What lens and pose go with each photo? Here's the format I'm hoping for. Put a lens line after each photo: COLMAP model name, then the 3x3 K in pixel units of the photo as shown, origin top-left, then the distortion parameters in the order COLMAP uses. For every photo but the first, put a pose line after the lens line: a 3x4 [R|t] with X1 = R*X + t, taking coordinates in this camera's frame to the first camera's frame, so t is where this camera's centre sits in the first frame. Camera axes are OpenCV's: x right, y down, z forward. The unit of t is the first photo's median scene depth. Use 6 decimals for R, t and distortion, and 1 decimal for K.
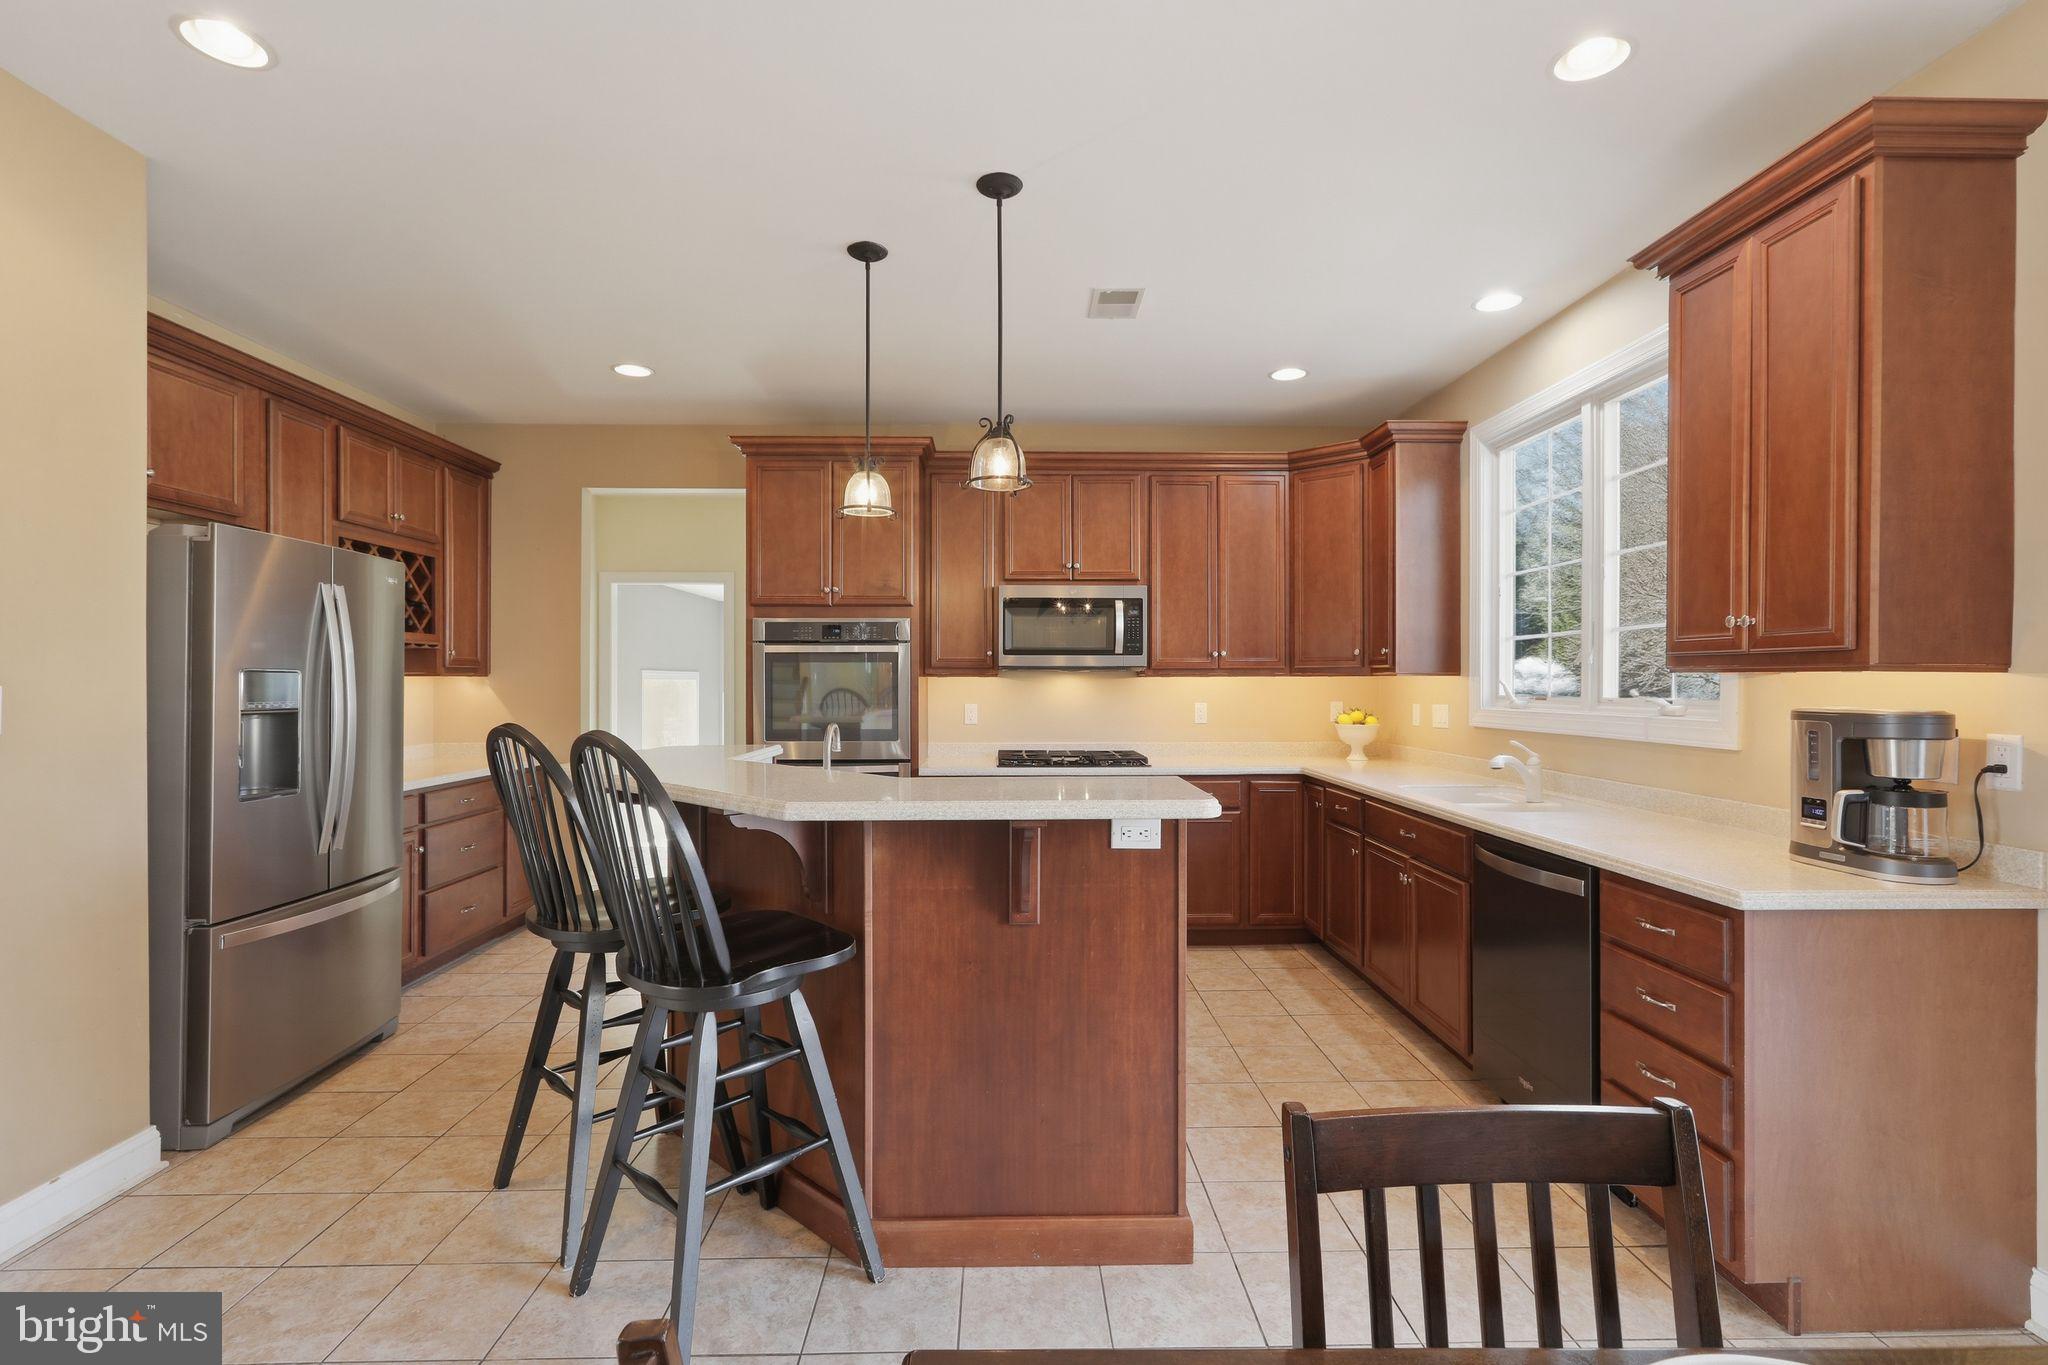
lens RADIAL K [[948.2, 0, 1024.0], [0, 948.2, 682.5], [0, 0, 1]] dist [-0.000620, -0.000397]
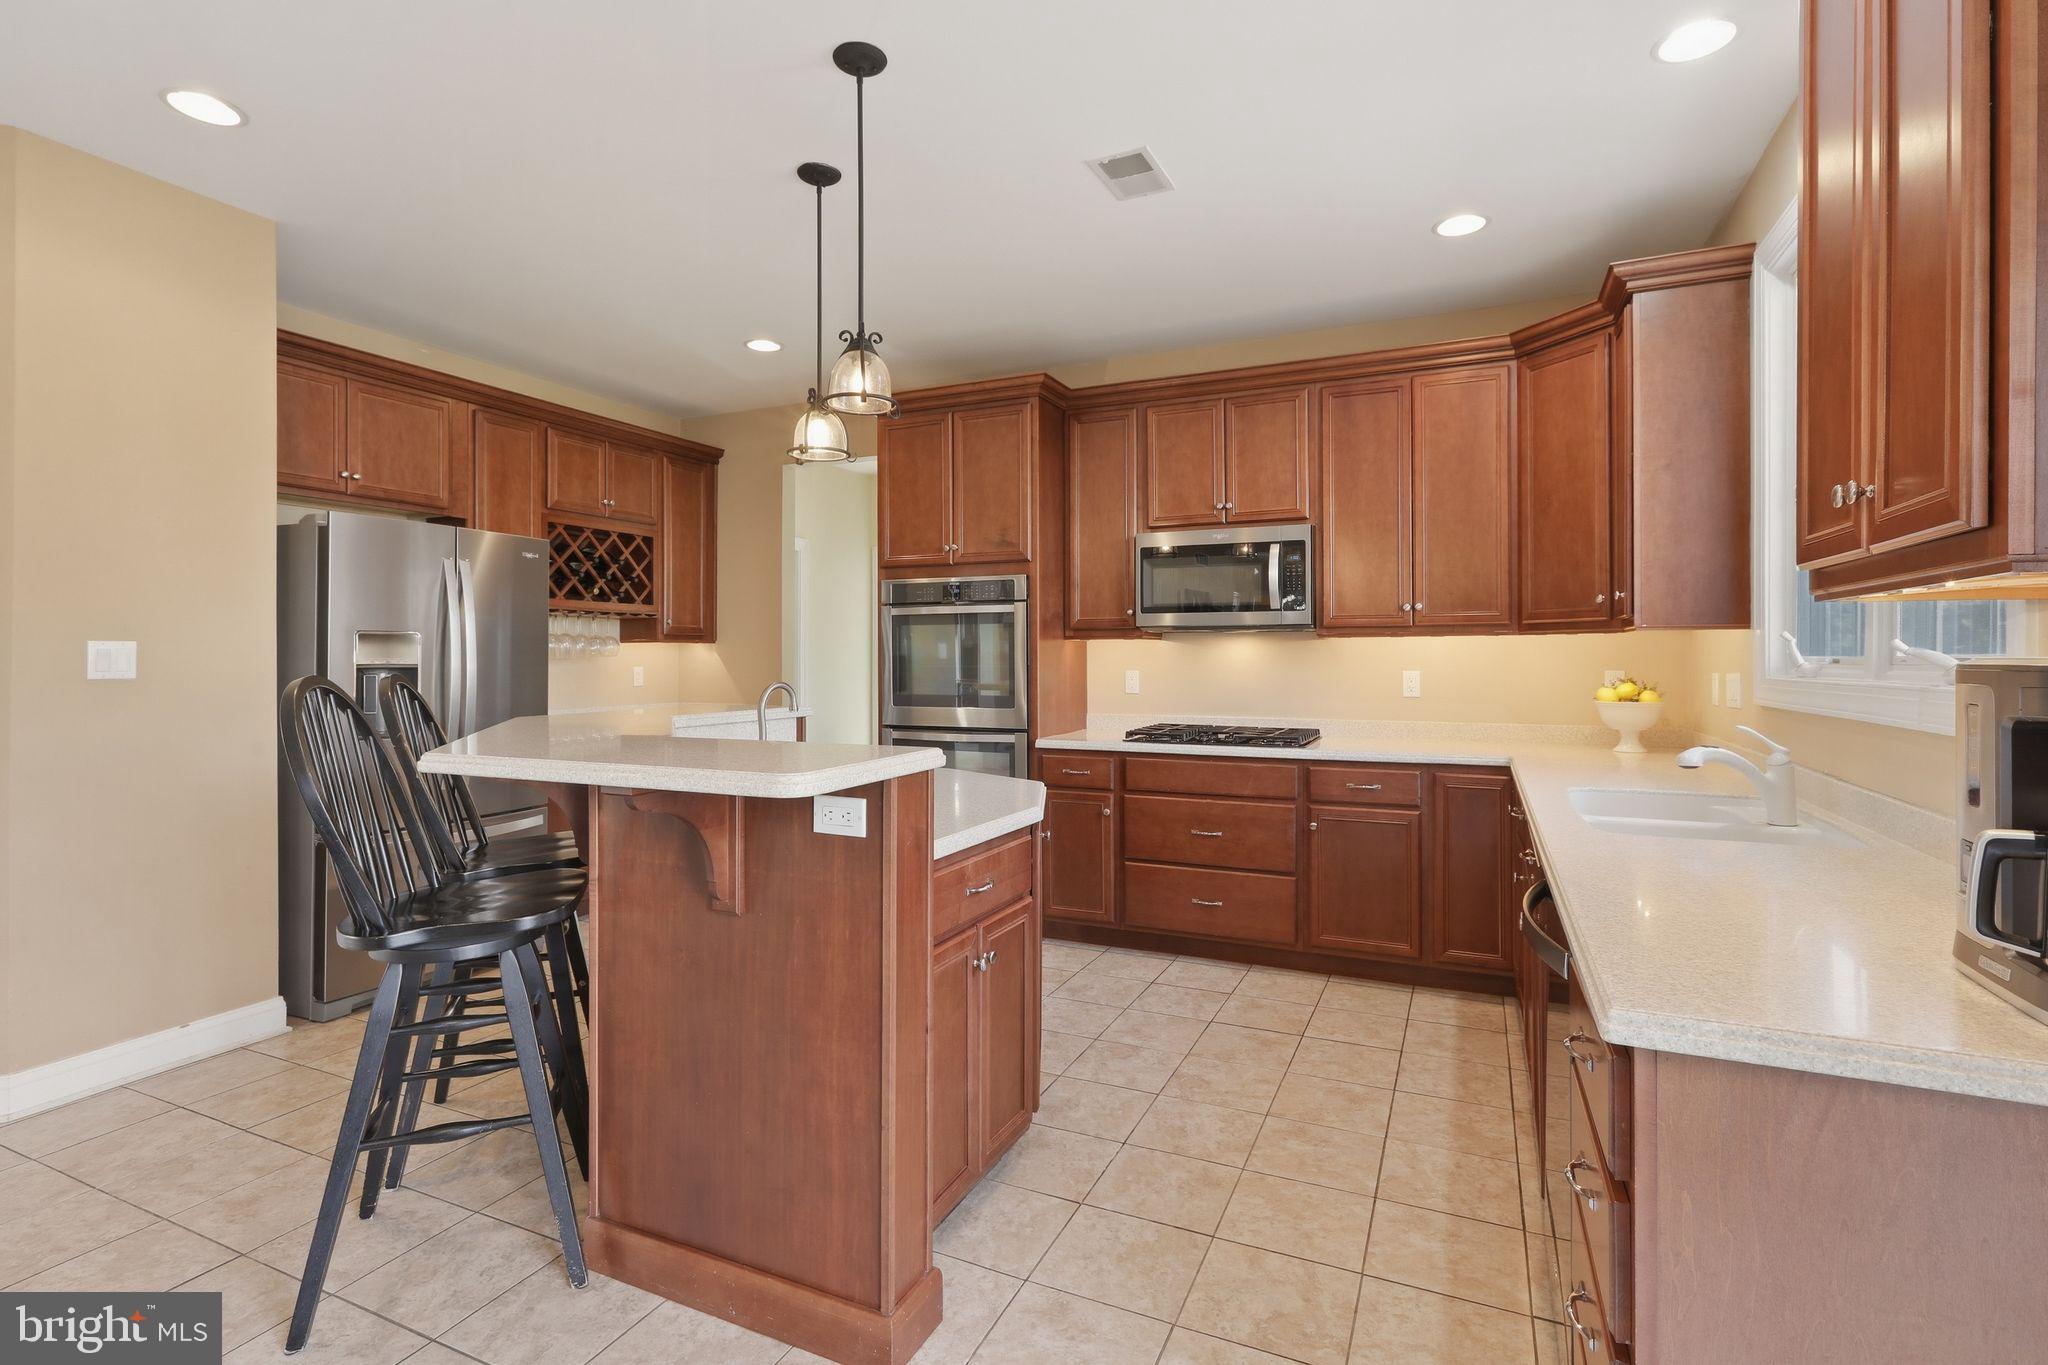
lens RADIAL K [[972.0, 0, 1021.0], [0, 972.0, 654.2], [0, 0, 1]] dist [-0.000888, -0.000075]
pose [[0.896526, -0.001985, -0.442986, 0.290467], [0.000142, 0.999991, -0.004194, 0.012759], [0.442991, 0.003697, 0.896519, 0.158279]]
